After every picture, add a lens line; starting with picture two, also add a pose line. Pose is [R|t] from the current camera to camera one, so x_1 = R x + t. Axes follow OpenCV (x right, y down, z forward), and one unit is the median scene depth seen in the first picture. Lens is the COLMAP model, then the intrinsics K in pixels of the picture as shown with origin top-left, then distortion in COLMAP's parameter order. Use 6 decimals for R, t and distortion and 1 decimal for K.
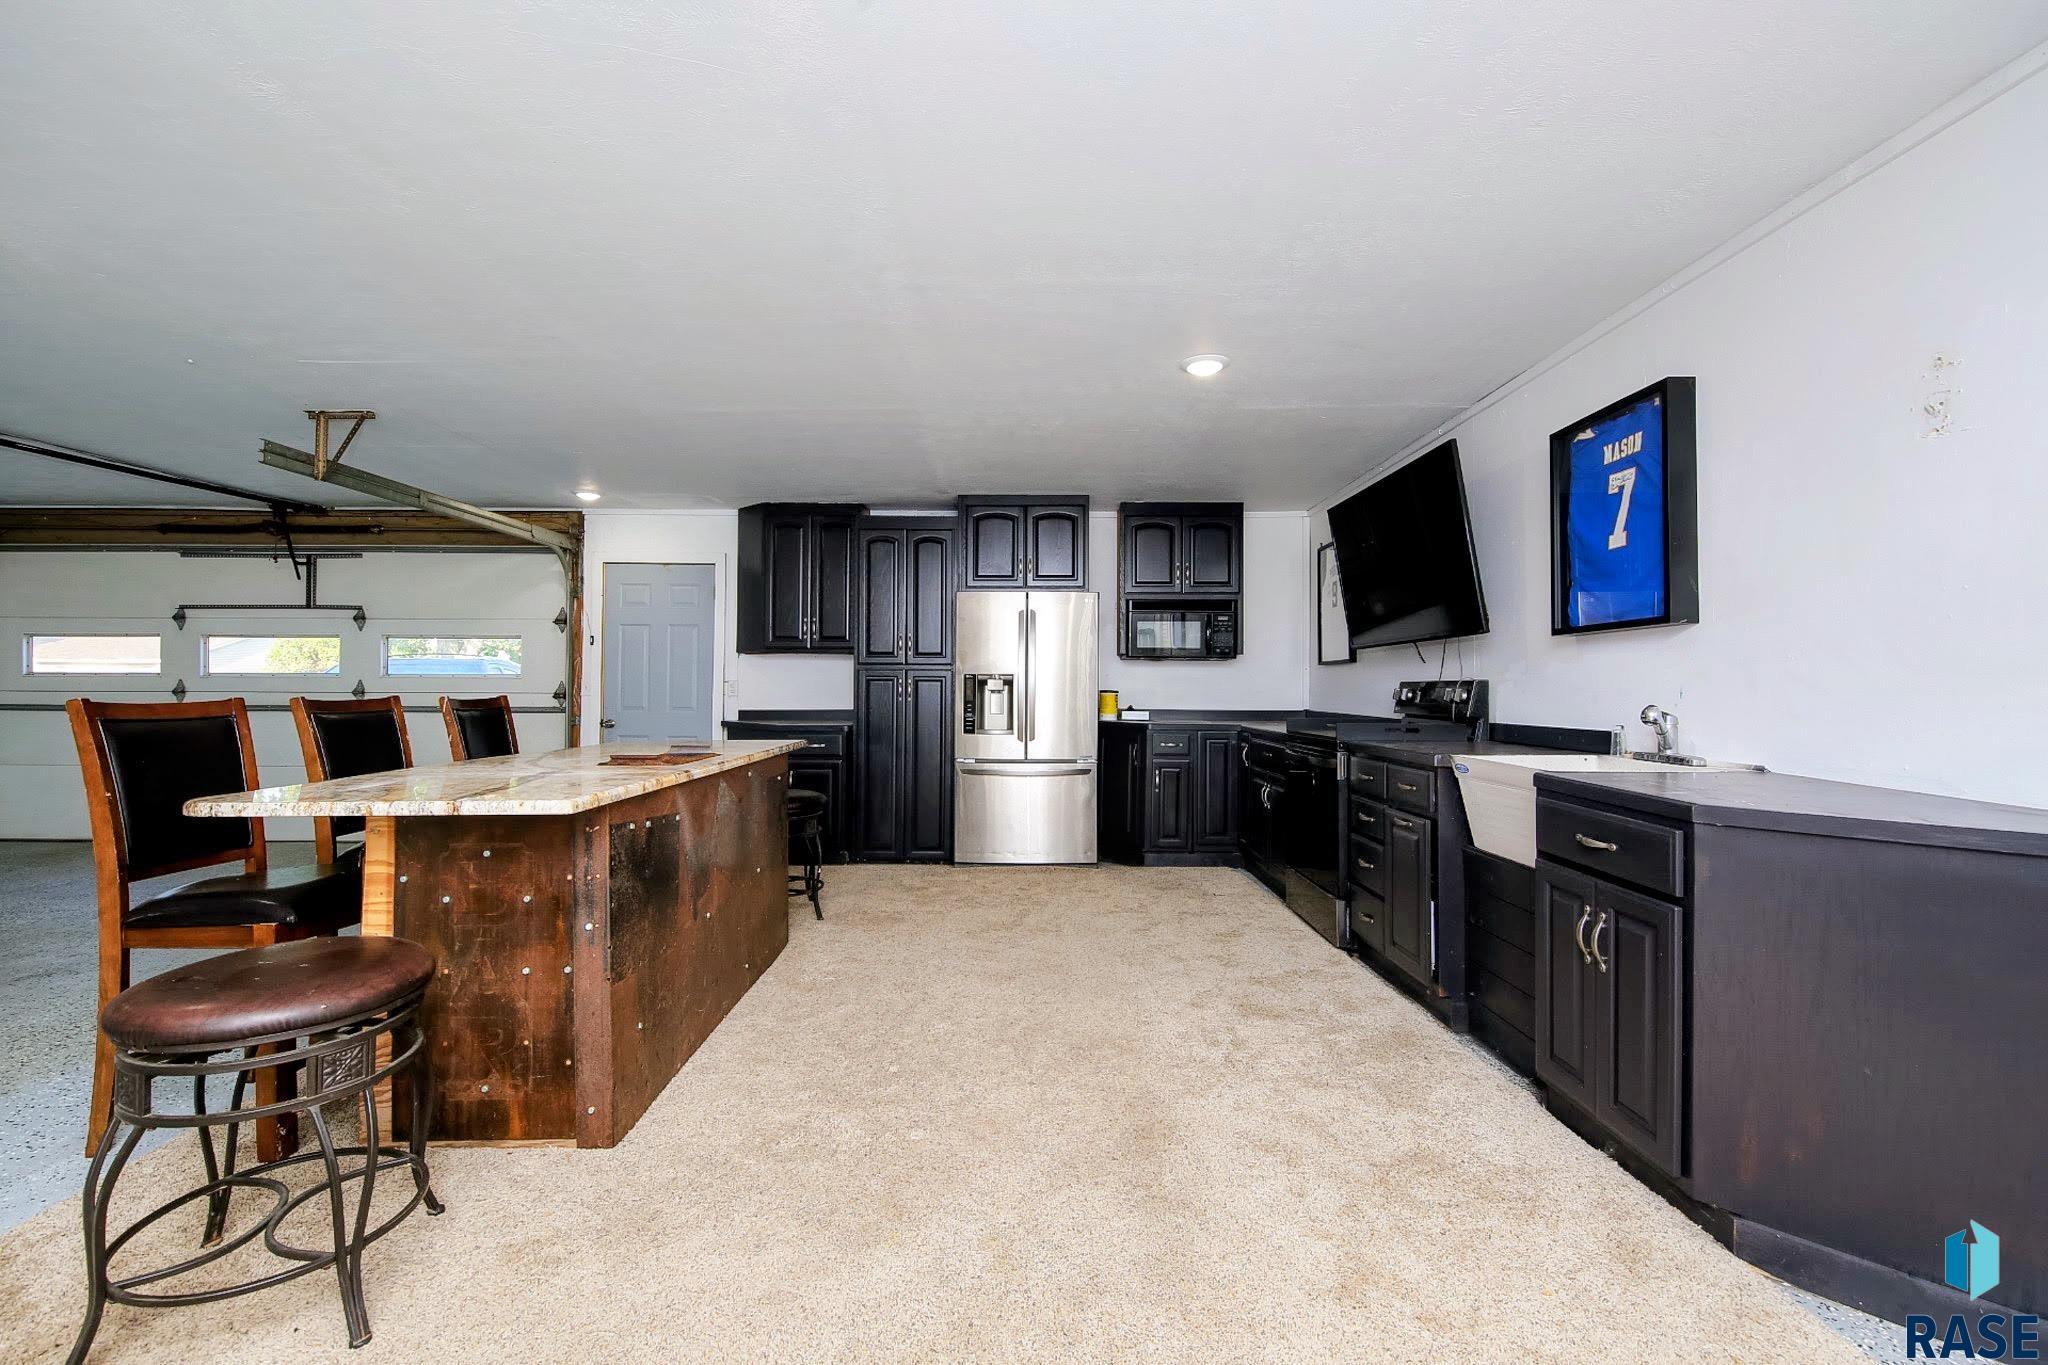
lens RADIAL K [[874.7, 0, 1022.6], [0, 874.7, 676.5], [0, 0, 1]] dist [0.013704, -0.008009]
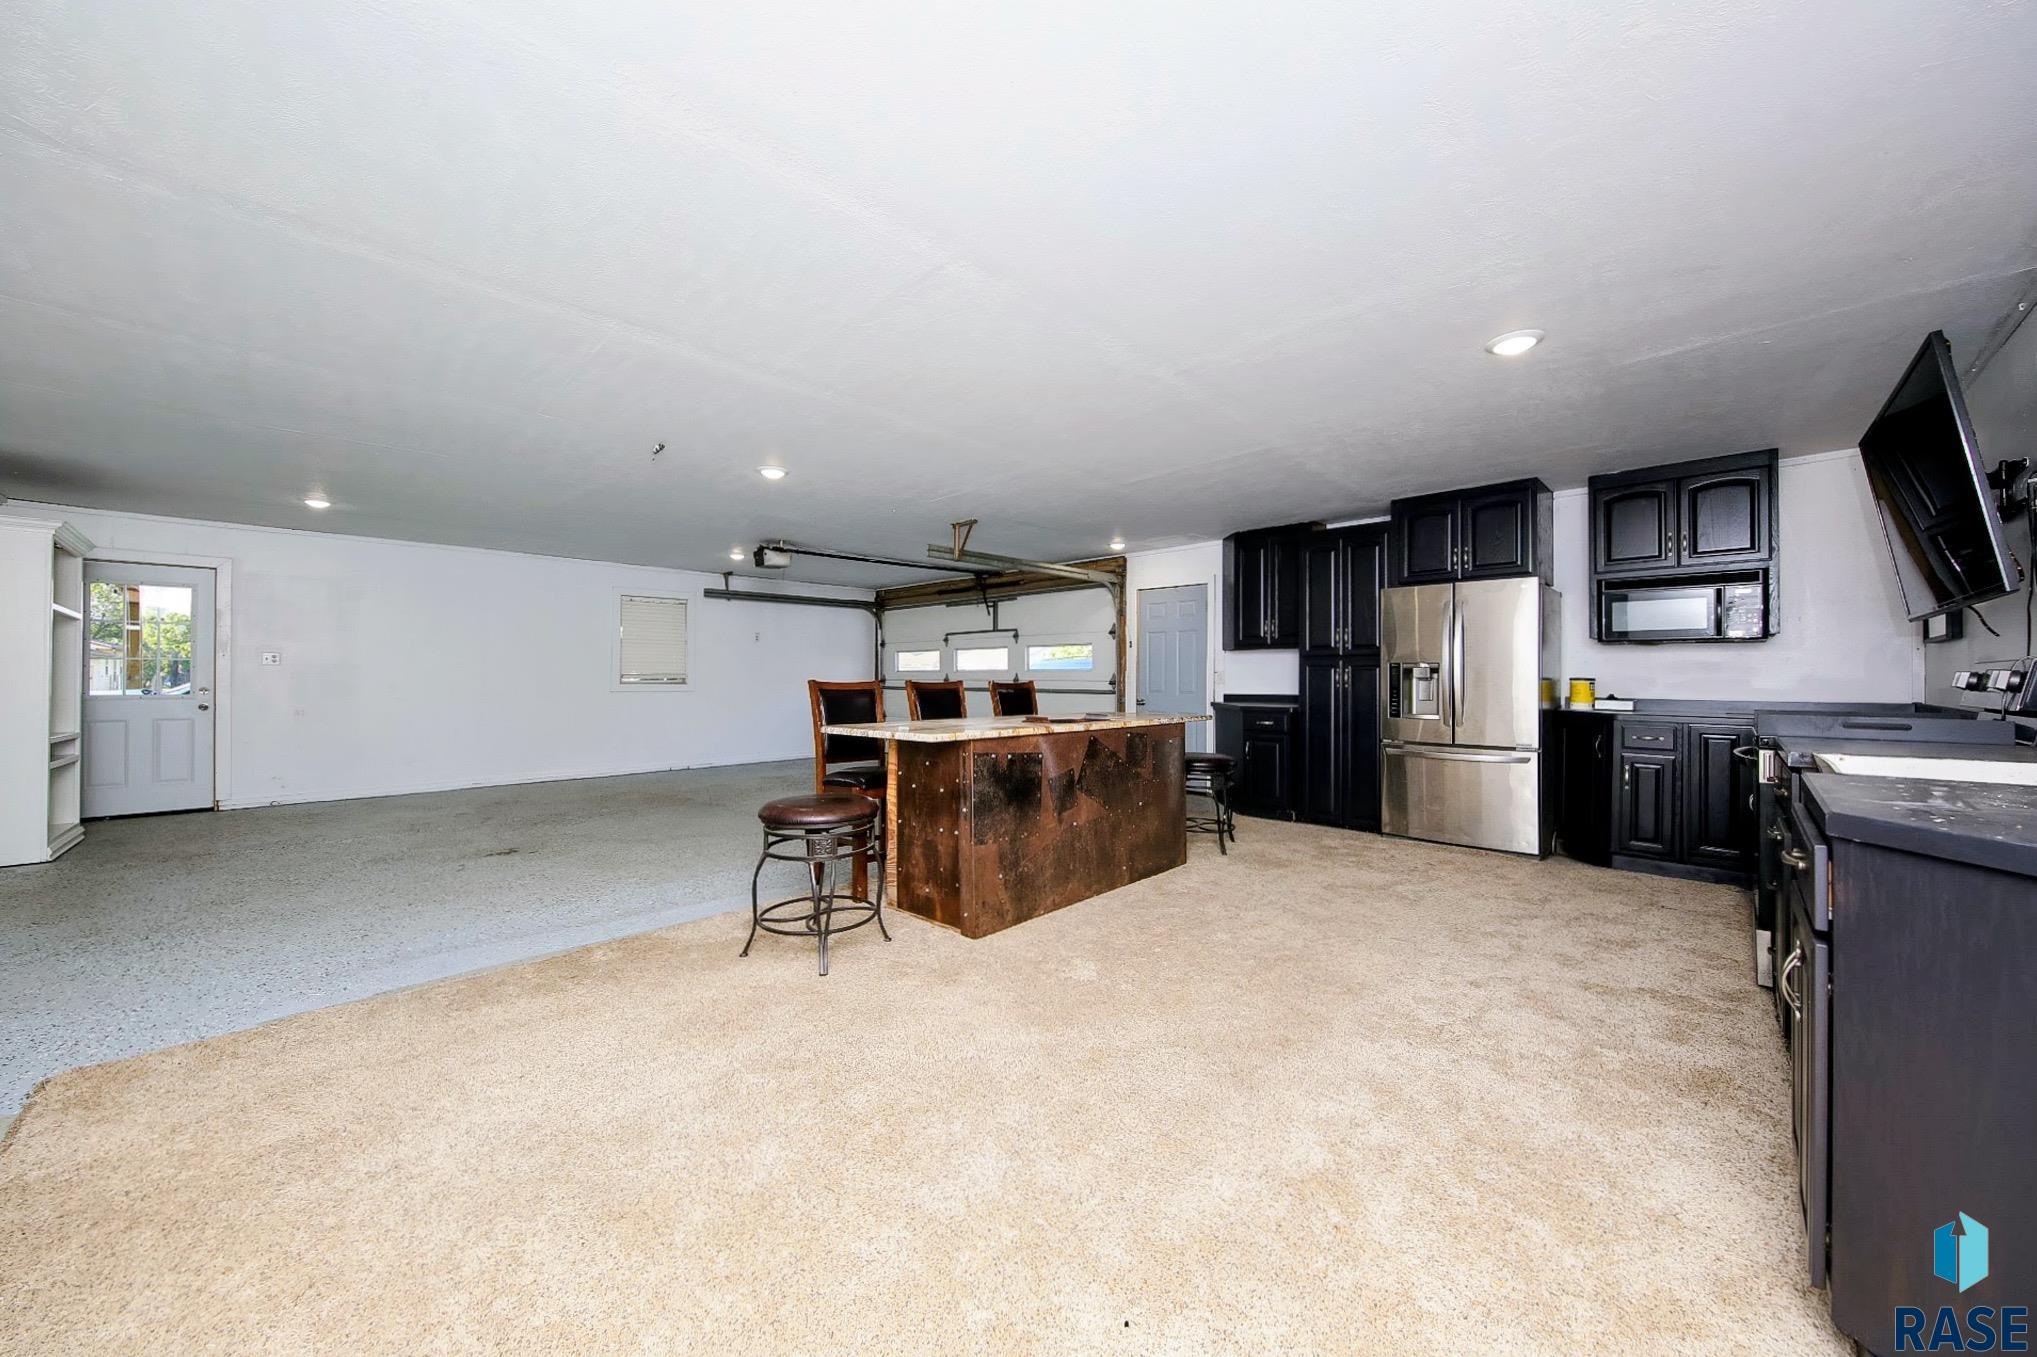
lens RADIAL K [[722.8, 0, 1014.0], [0, 722.8, 671.6], [0, 0, 1]] dist [0.010503, -0.006729]
pose [[0.715353, -0.009346, -0.698700, 0.234235], [0.009720, 0.999947, -0.003424, 0.006363], [0.698695, -0.004342, 0.715406, 0.016294]]
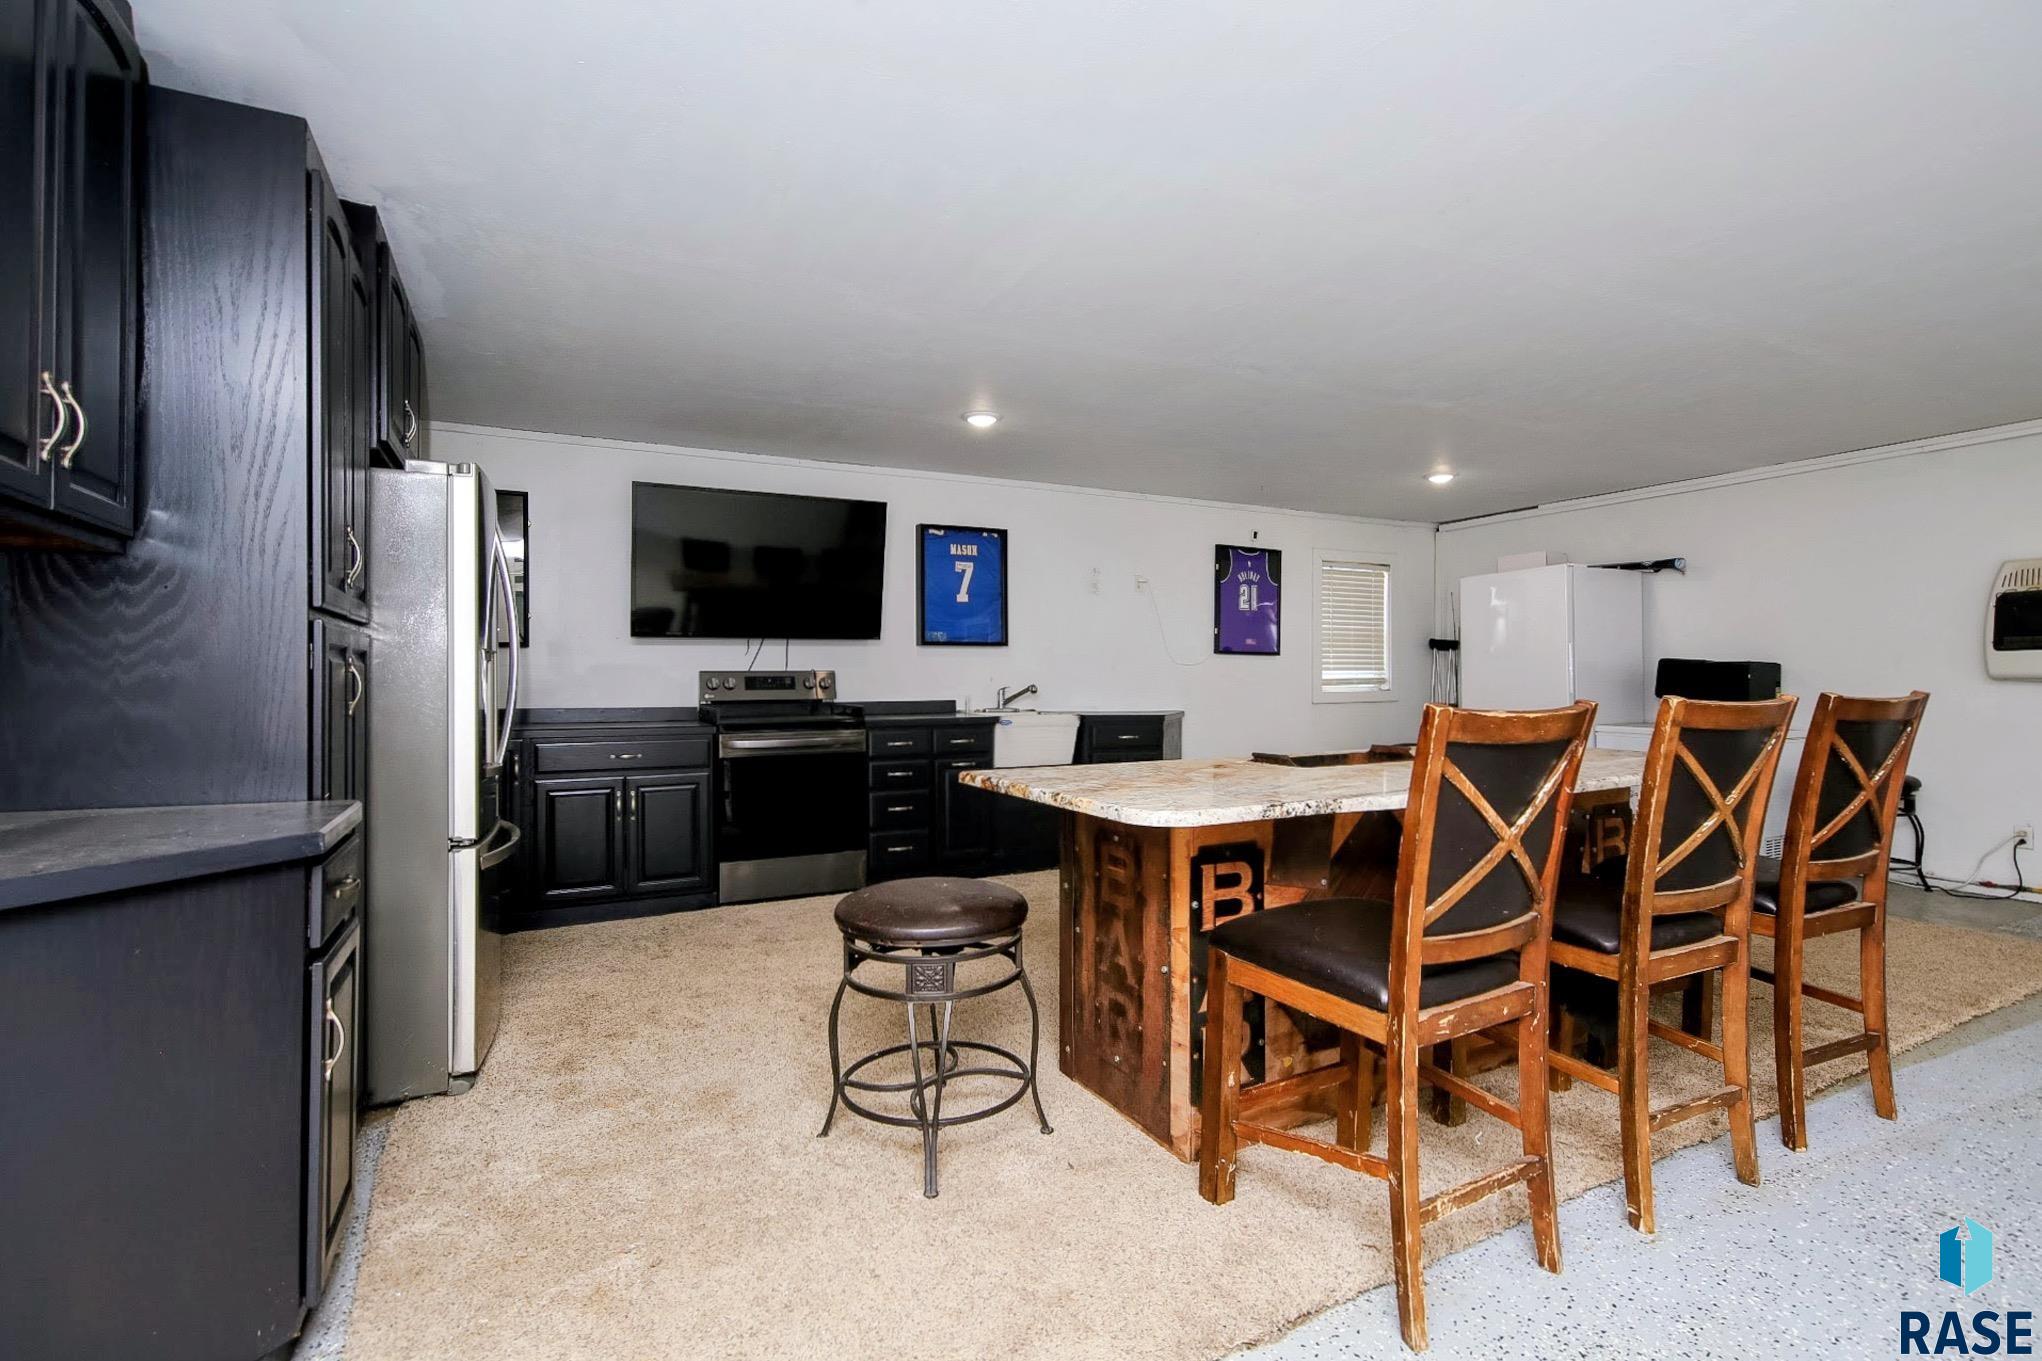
lens RADIAL K [[963.3, 0, 1021.0], [0, 963.3, 680.5], [0, 0, 1]] dist [0.000215, 0.000005]
pose [[-0.452694, 0.001535, 0.891665, -0.657488], [-0.009316, 0.999936, -0.006451, 0.017954], [-0.891617, -0.011227, -0.452650, 0.984310]]
